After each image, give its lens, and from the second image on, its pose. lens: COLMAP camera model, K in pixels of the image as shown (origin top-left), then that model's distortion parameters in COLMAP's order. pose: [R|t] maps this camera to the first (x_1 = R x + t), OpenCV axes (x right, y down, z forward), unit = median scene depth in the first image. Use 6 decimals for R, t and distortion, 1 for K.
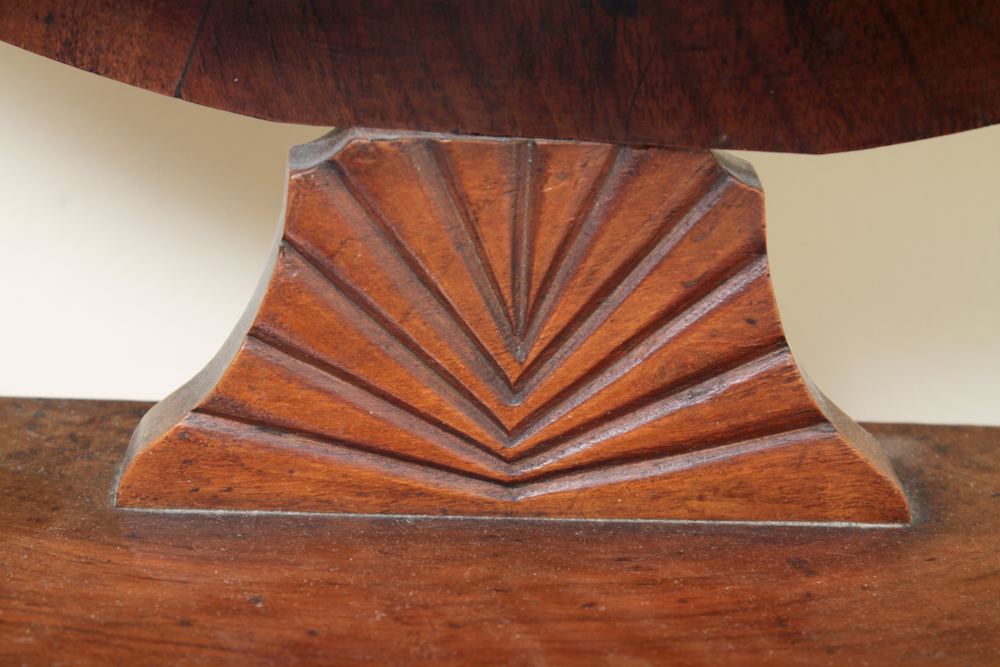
lens RADIAL K [[2370.0, 0, 504.4], [0, 2370.0, 345.0], [0, 0, 1]] dist [0.059850, 0.106900]
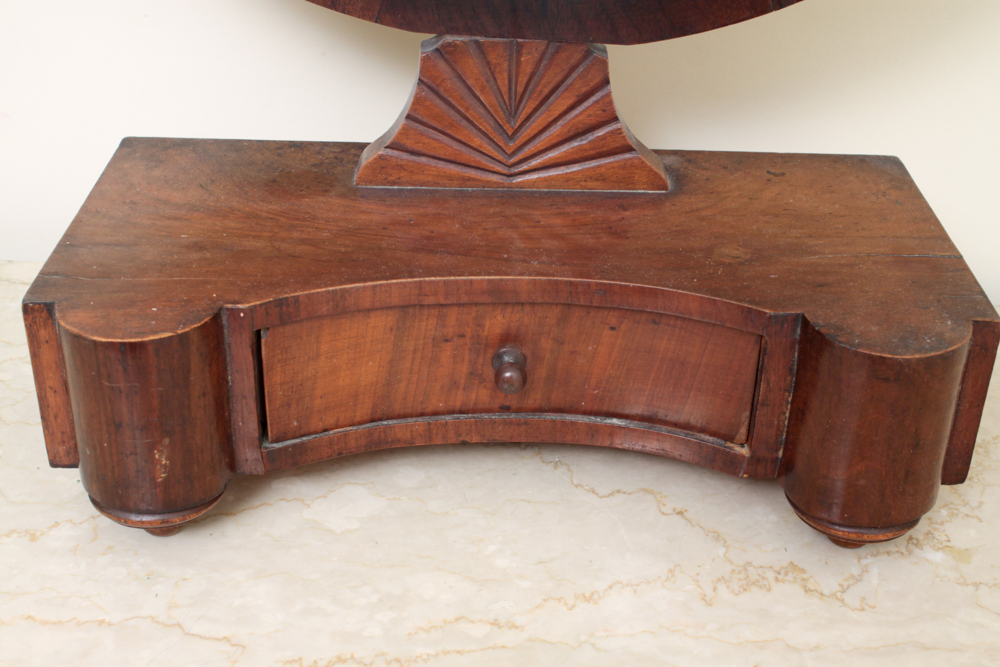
lens RADIAL K [[1378.4, 0, 500.0], [0, 1378.4, 333.5], [0, 0, 1]] dist [-0.033265, -0.002399]
pose [[0.999340, -0.000453, -0.036333, 0.047341], [0.006631, 0.985404, 0.170101, -0.026721], [0.035725, -0.170229, 0.984757, -0.496628]]
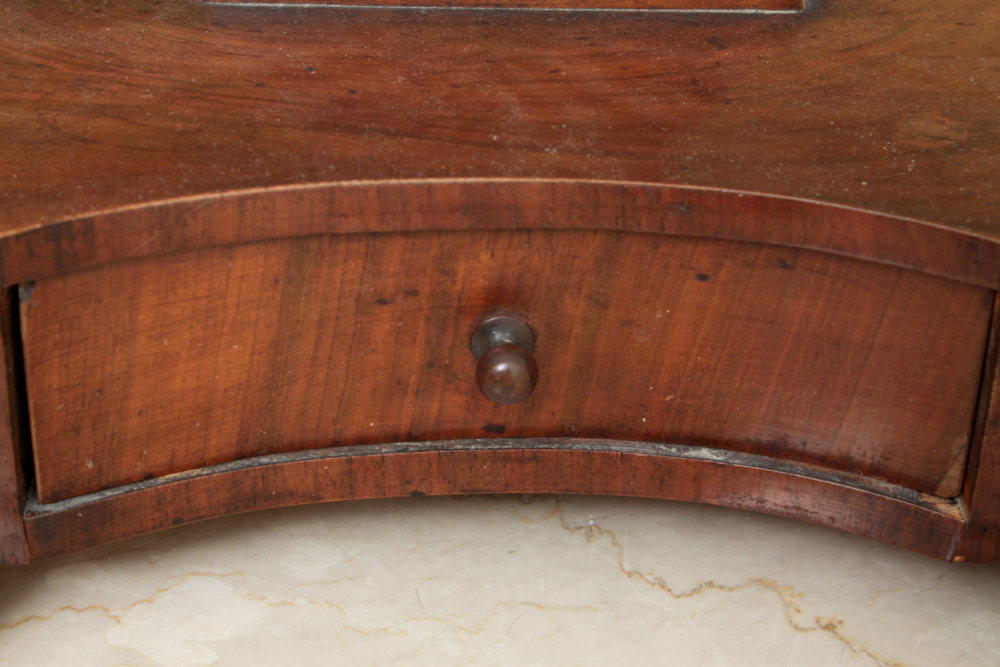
lens RADIAL K [[2370.0, 0, 504.4], [0, 2370.0, 345.0], [0, 0, 1]] dist [0.059850, 0.106900]
pose [[0.999844, -0.004794, -0.016974, 0.028014], [0.008170, 0.978760, 0.204847, -0.015163], [0.015631, -0.204954, 0.978647, -0.350196]]
